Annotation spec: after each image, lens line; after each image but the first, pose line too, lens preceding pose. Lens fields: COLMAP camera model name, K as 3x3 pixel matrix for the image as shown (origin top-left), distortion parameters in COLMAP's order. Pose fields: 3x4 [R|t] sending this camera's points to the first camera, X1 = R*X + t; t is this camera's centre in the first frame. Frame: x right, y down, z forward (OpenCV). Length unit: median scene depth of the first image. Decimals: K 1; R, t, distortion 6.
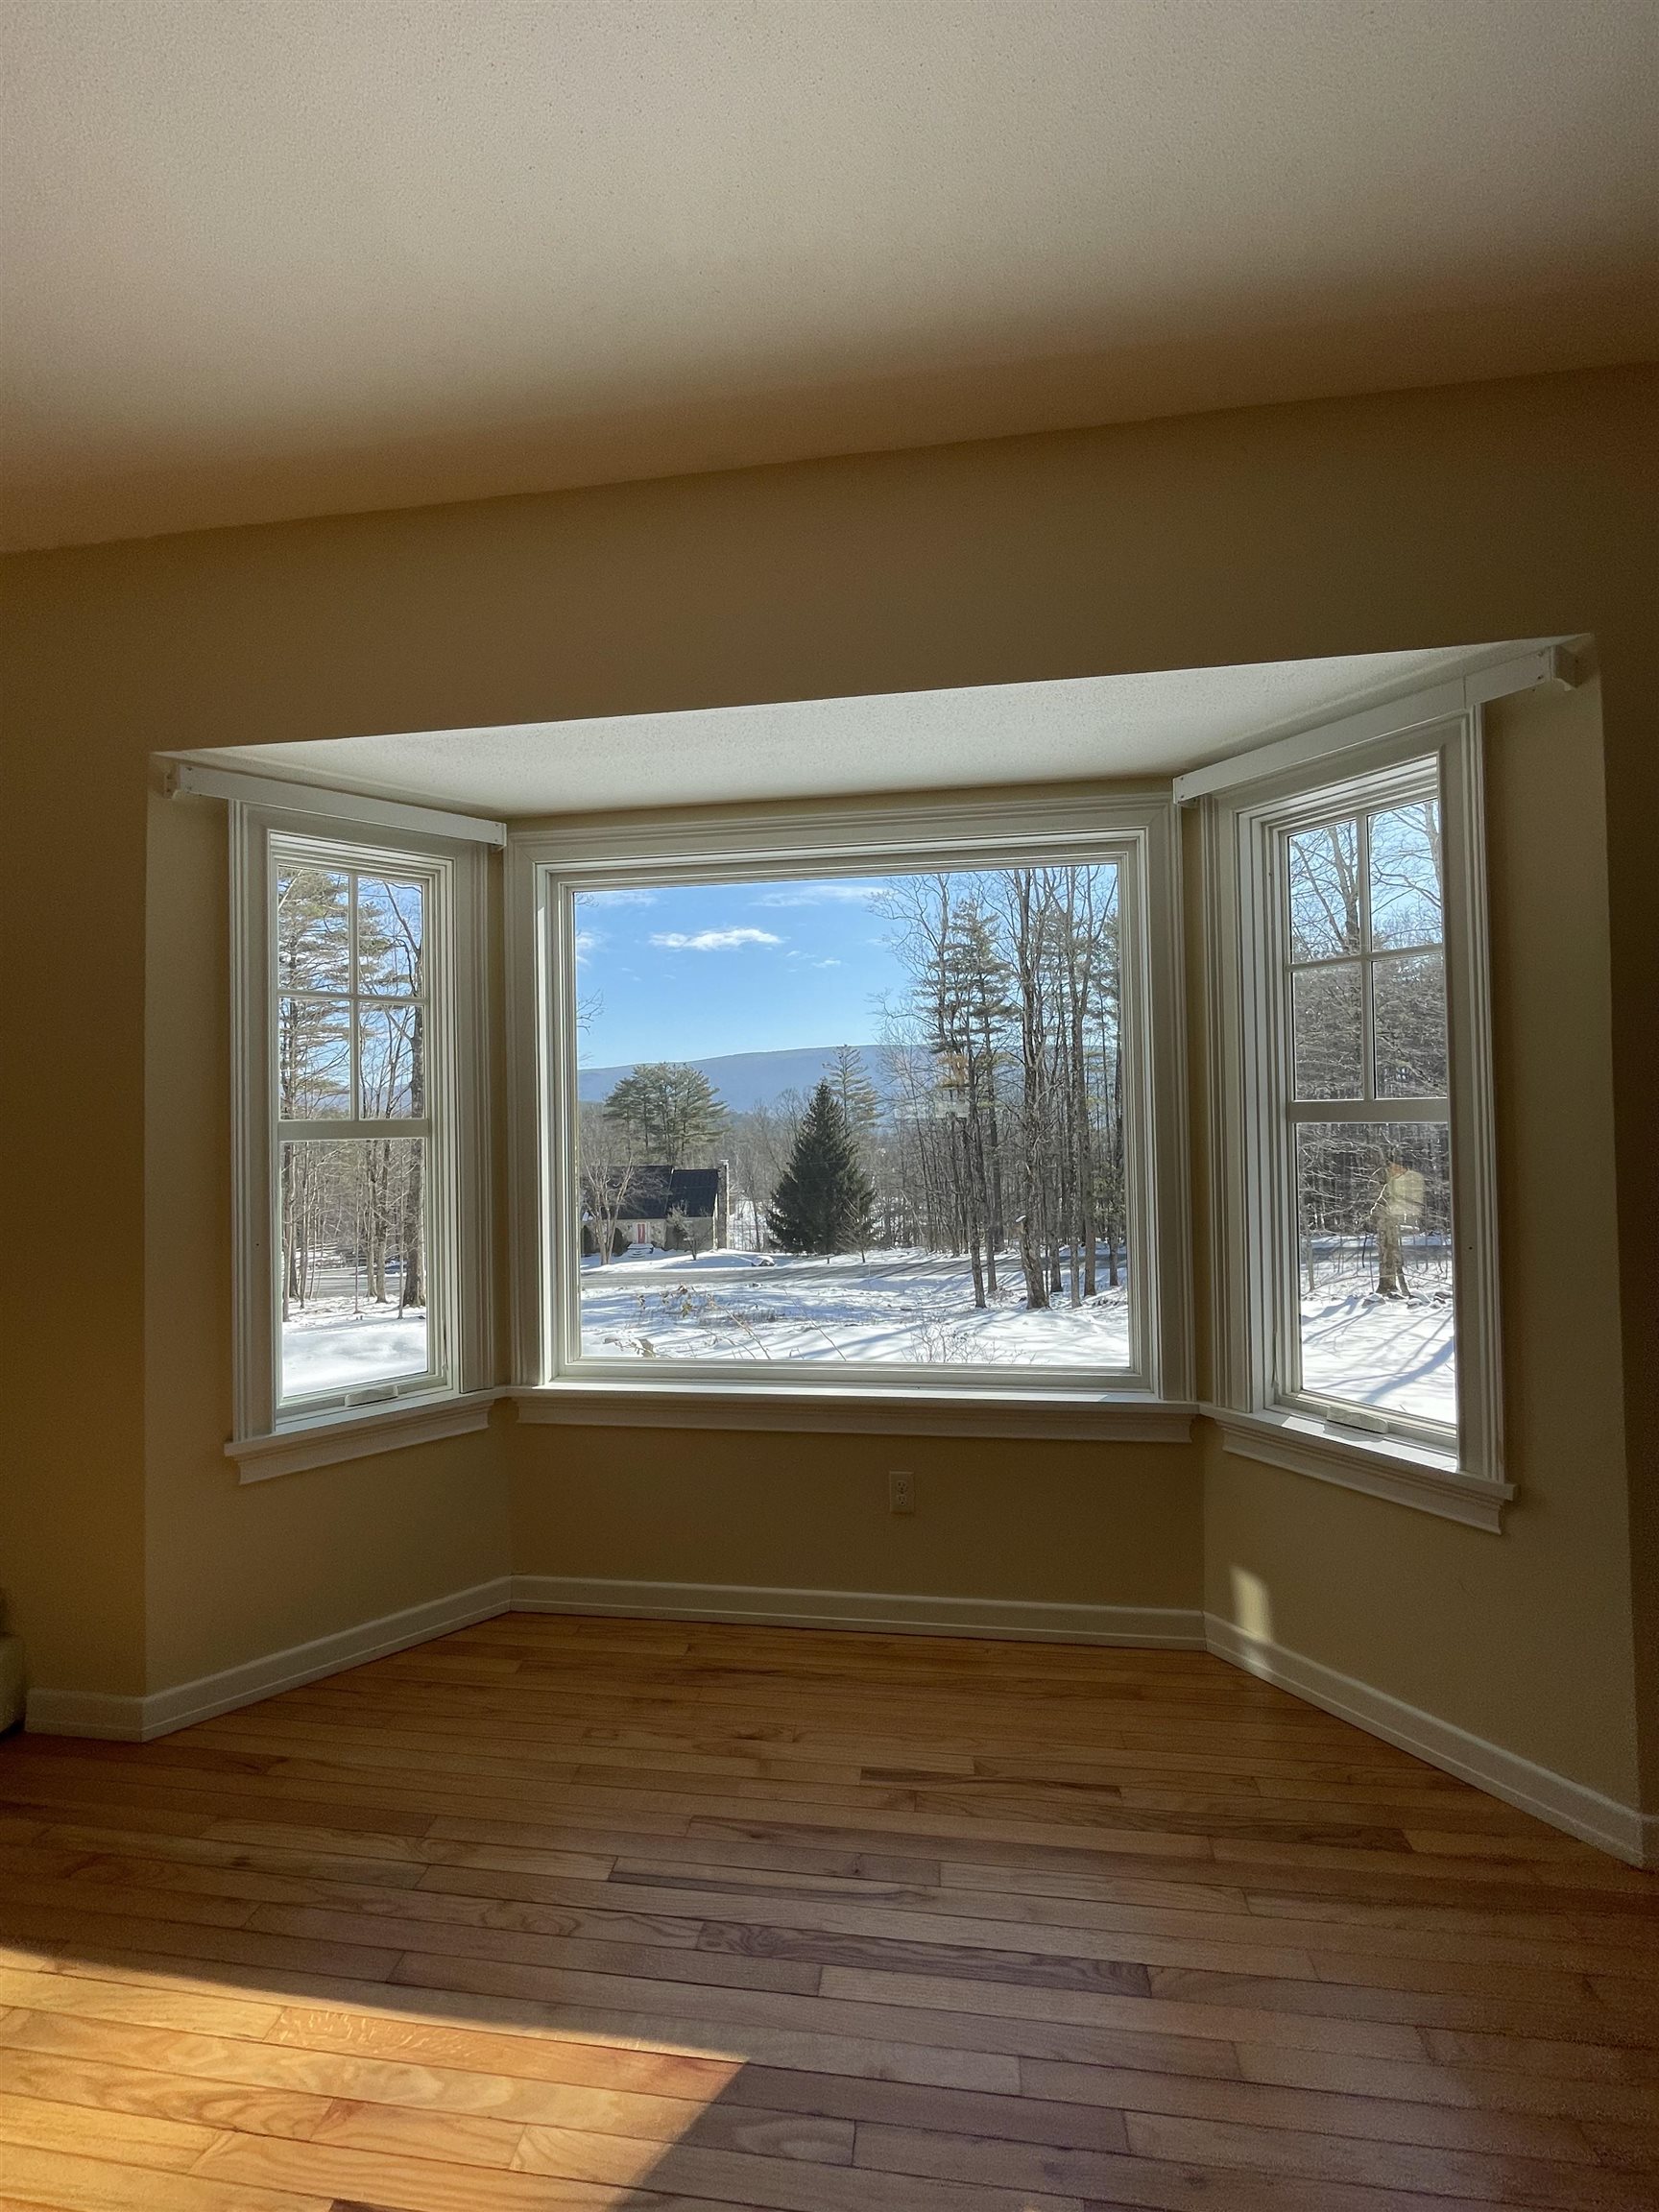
lens RADIAL K [[898.8, 0, 828.9], [0, 898.8, 1101.8], [0, 0, 1]] dist [-0.002482, -0.000591]
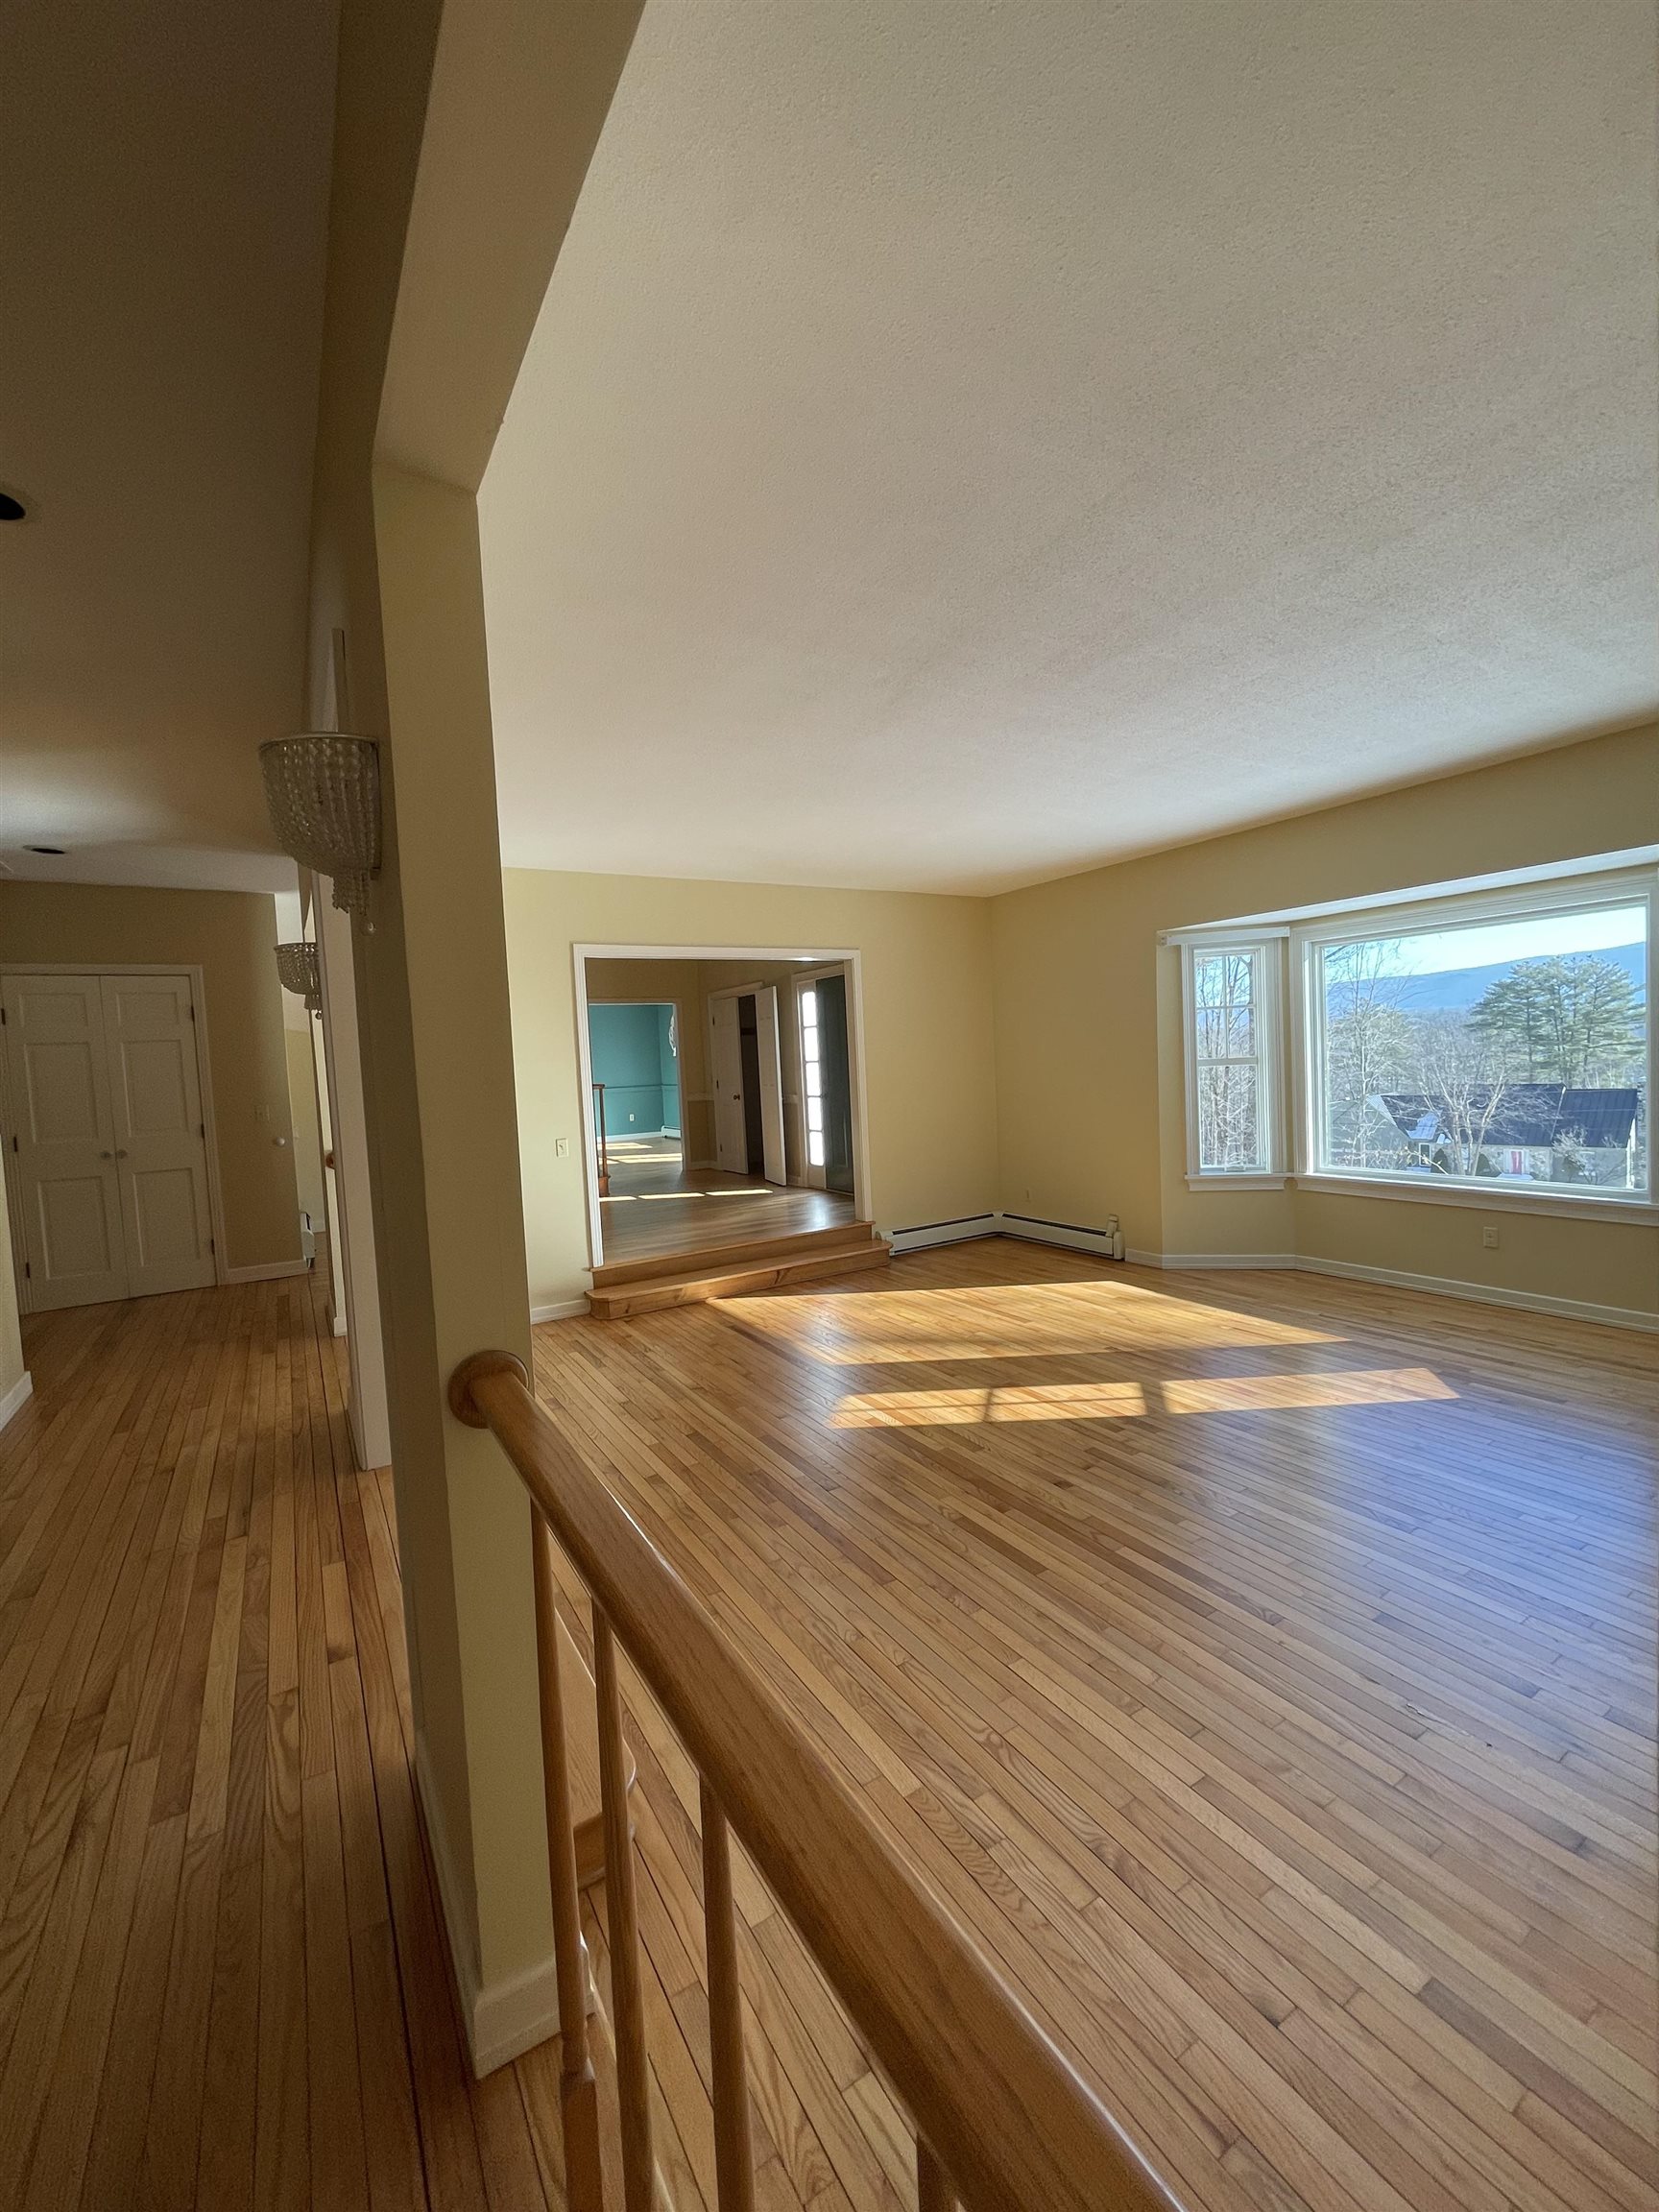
lens RADIAL K [[898.8, 0, 842.2], [0, 898.8, 1099.4], [0, 0, 1]] dist [-0.002482, -0.000591]
pose [[0.652888, 0.024622, -0.757055, 0.619830], [0.044074, 0.996543, 0.070420, -0.082194], [0.756171, -0.079343, 0.649546, -1.338302]]
